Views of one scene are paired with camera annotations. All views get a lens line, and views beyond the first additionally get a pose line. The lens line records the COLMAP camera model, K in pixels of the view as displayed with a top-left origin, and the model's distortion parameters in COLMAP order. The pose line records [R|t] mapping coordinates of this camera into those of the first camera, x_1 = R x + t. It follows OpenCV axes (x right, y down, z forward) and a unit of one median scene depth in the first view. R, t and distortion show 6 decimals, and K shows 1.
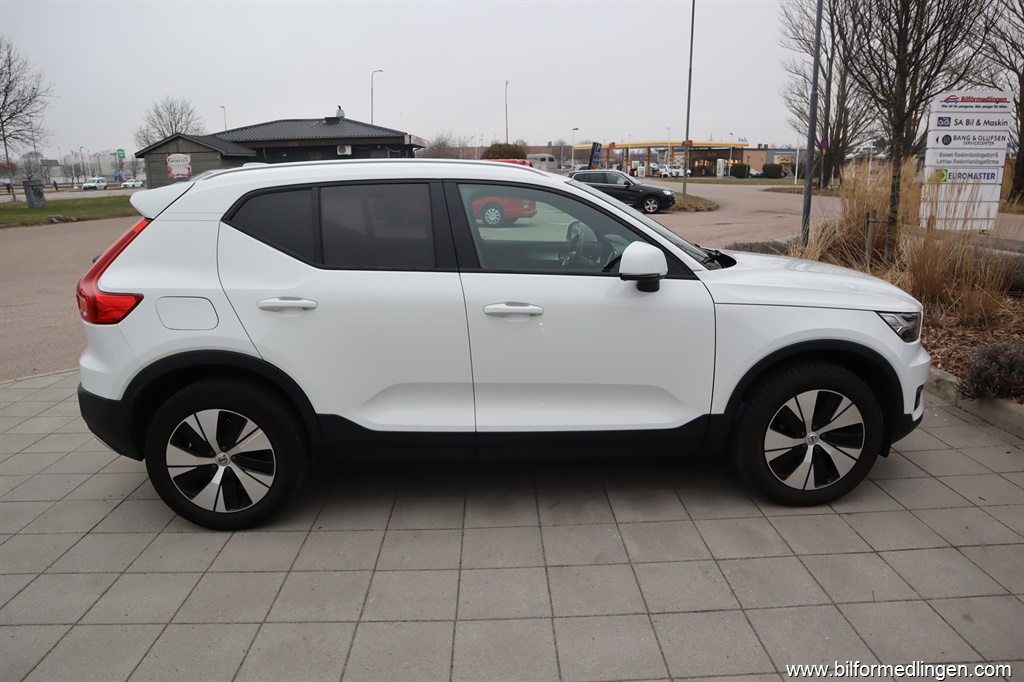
lens RADIAL K [[698.9, 0, 516.2], [0, 698.9, 347.9], [0, 0, 1]] dist [-0.102576, 0.043678]
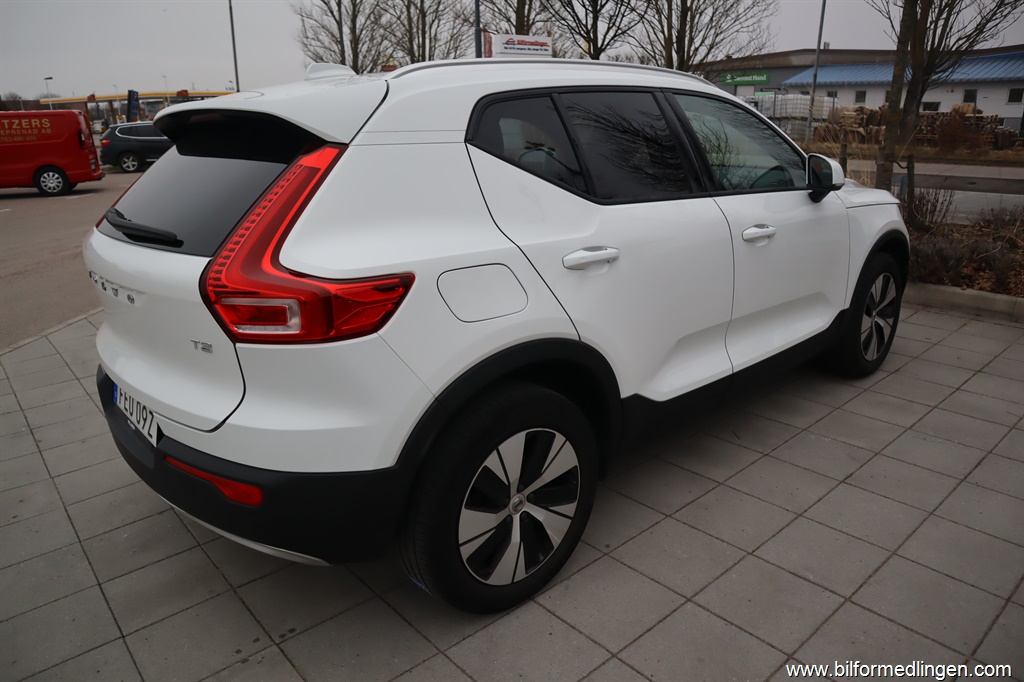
lens RADIAL K [[698.9, 0, 508.5], [0, 698.9, 342.3], [0, 0, 1]] dist [-0.102576, 0.043678]
pose [[0.777534, -0.206379, 0.594010, -0.808712], [0.169305, 0.978435, 0.118328, -0.074044], [-0.605620, 0.008565, 0.795708, 0.465204]]
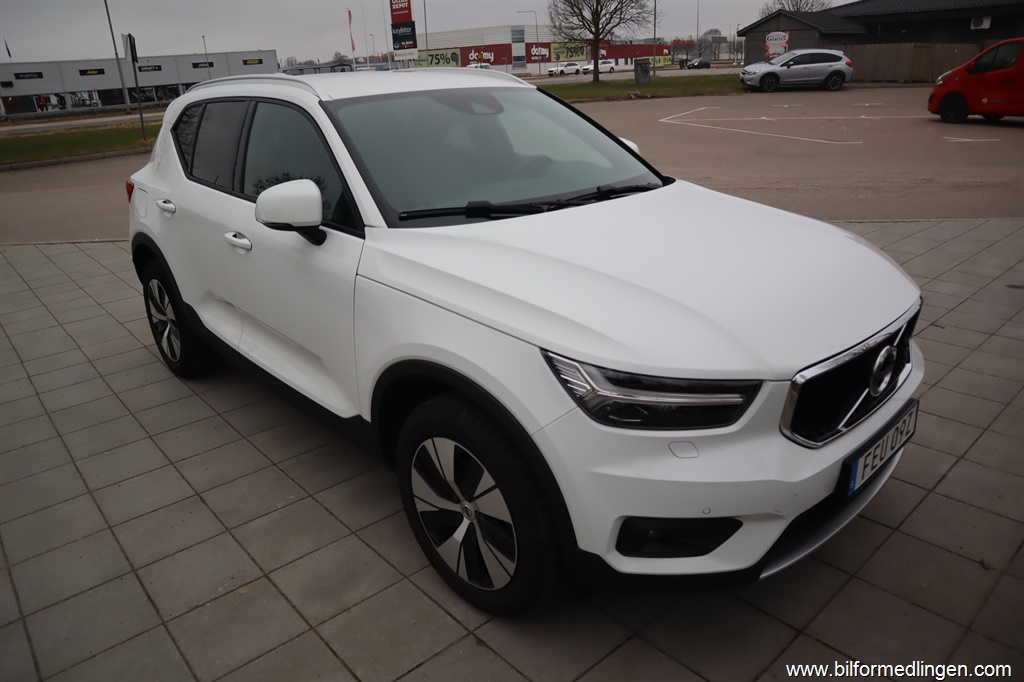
lens RADIAL K [[698.9, 0, 513.0], [0, 698.9, 339.1], [0, 0, 1]] dist [-0.102576, 0.043678]
pose [[0.648221, 0.262666, -0.714714, 0.927308], [-0.149902, 0.964272, 0.218425, -0.181256], [0.746551, -0.034451, 0.664436, 0.629085]]
